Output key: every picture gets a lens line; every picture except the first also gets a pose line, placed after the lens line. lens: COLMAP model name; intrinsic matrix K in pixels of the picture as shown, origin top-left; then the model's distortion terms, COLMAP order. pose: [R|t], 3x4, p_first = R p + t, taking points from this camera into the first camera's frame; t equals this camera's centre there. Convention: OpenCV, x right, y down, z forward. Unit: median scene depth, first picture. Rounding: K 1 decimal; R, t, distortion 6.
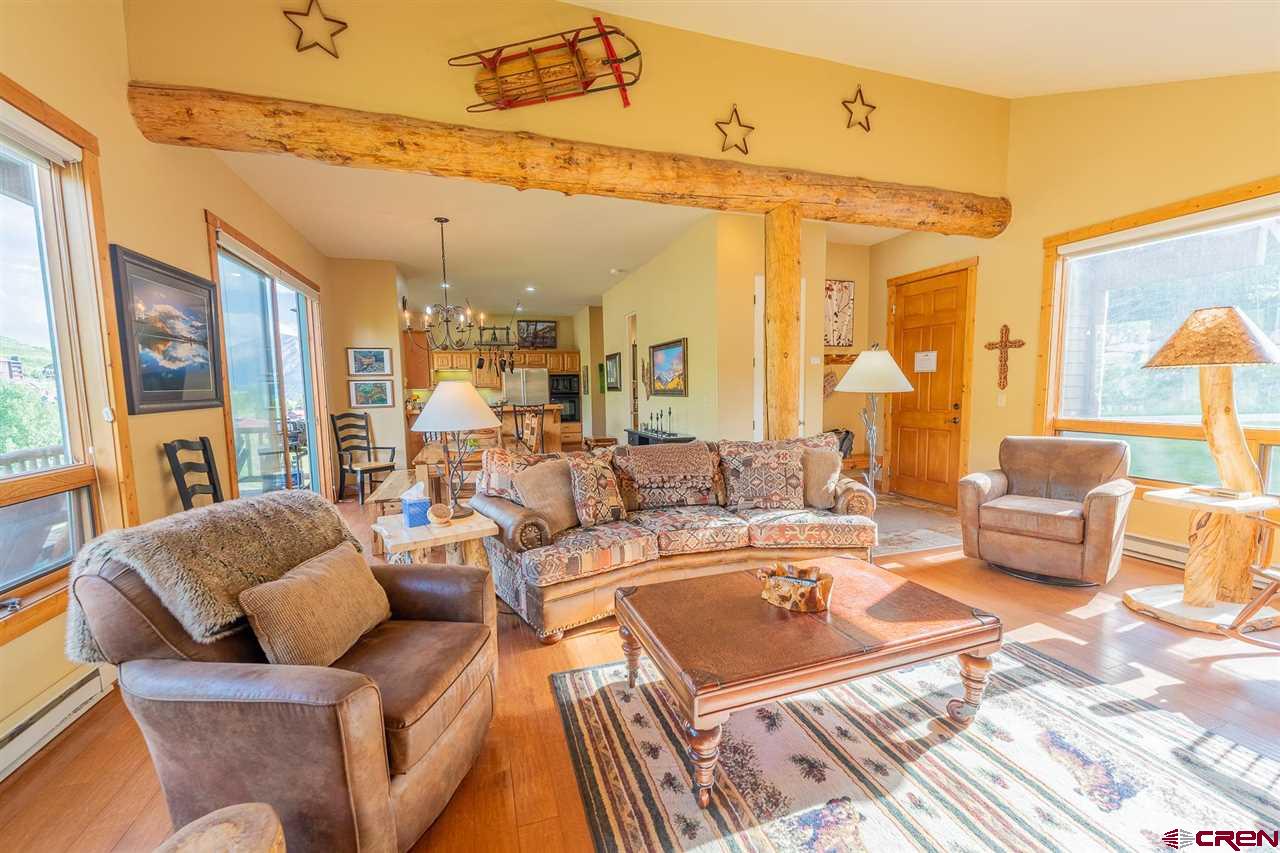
lens RADIAL K [[506.6, 0, 642.5], [0, 506.6, 432.9], [0, 0, 1]] dist [0.001032, -0.000037]
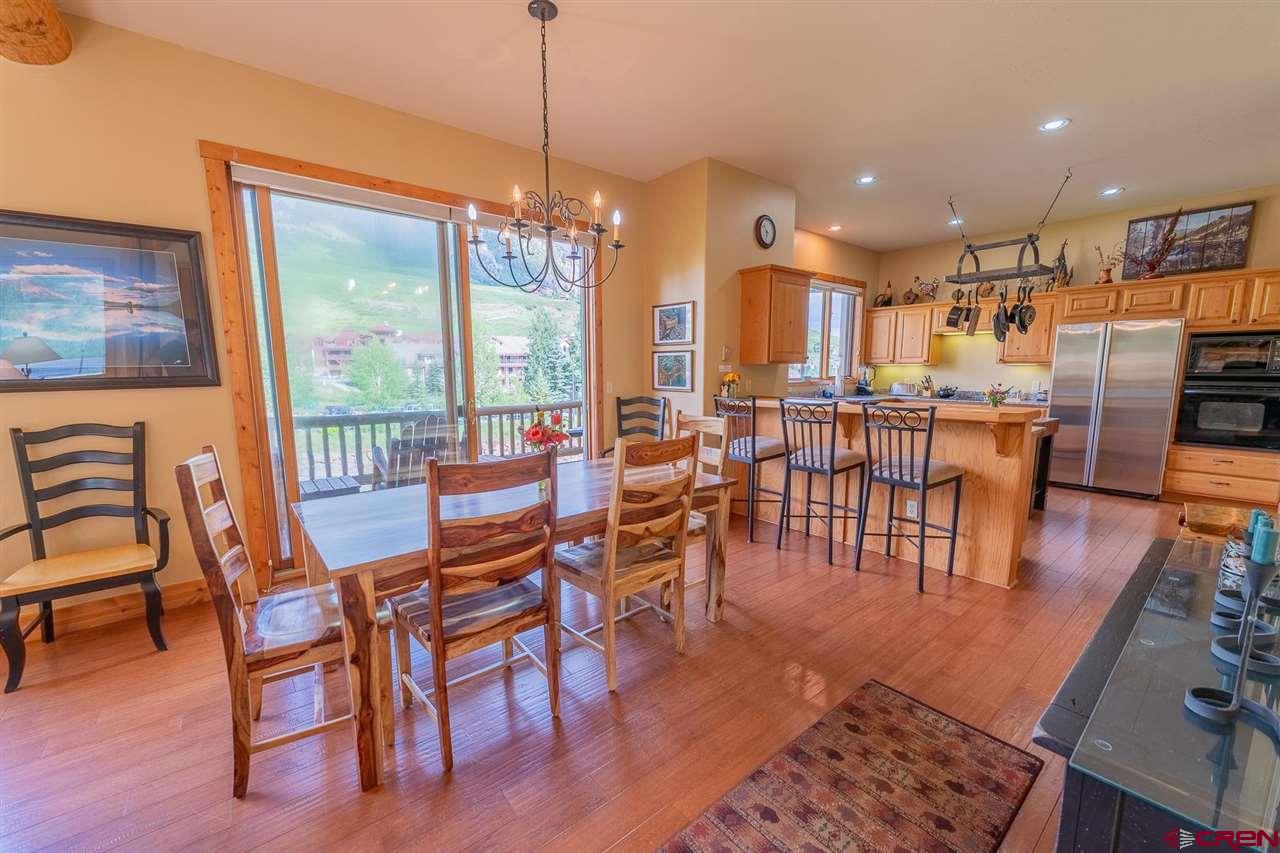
lens RADIAL K [[506.6, 0, 638.5], [0, 506.6, 437.6], [0, 0, 1]] dist [0.001032, -0.000037]
pose [[0.357064, 0.144211, -0.922881, 0.060123], [-0.087877, 0.988814, 0.120514, -0.040571], [0.929937, 0.038069, 0.365743, 0.429520]]
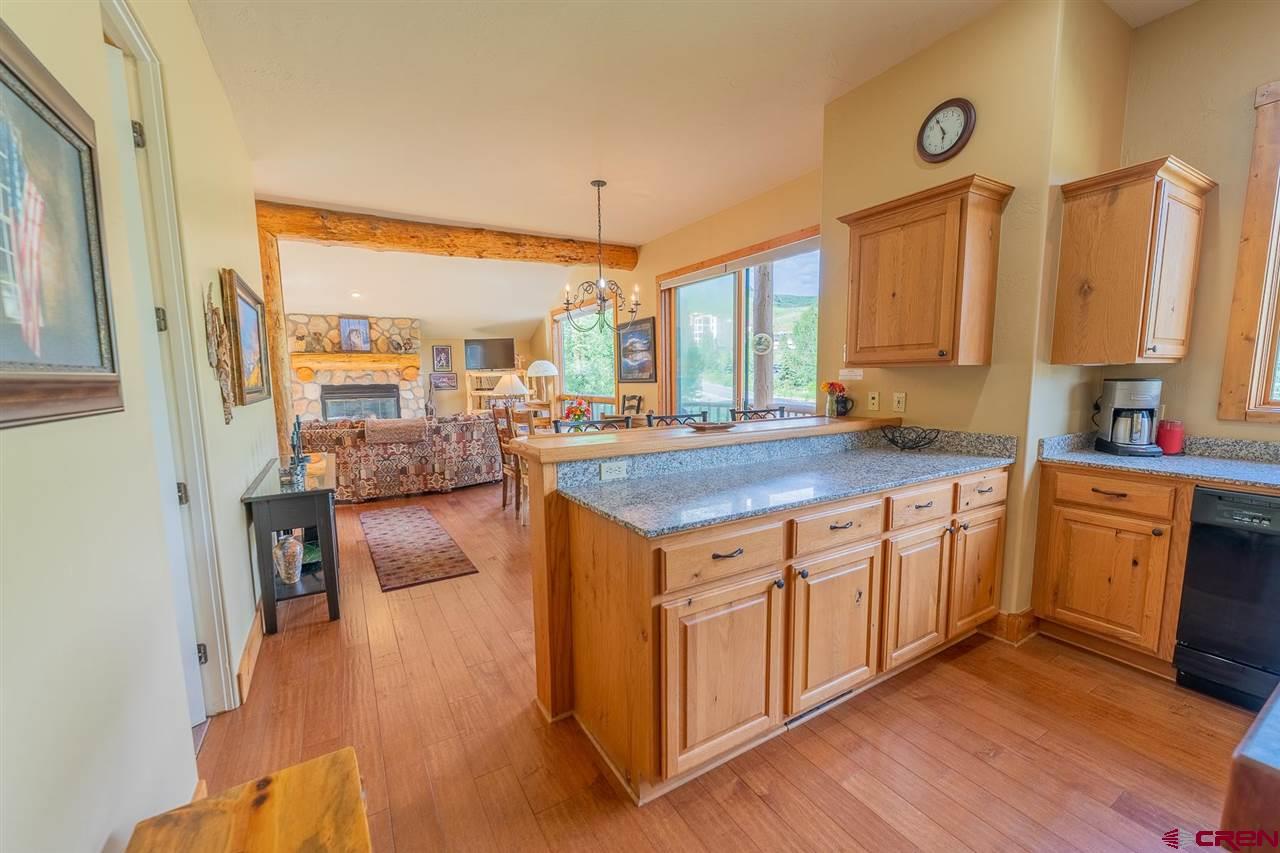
lens RADIAL K [[506.6, 0, 634.0], [0, 506.6, 436.6], [0, 0, 1]] dist [0.001032, -0.000037]
pose [[-0.979631, 0.051642, -0.194054, -0.120139], [0.009823, 0.977532, 0.210556, -0.080320], [0.200568, 0.204361, -0.958128, 0.904170]]
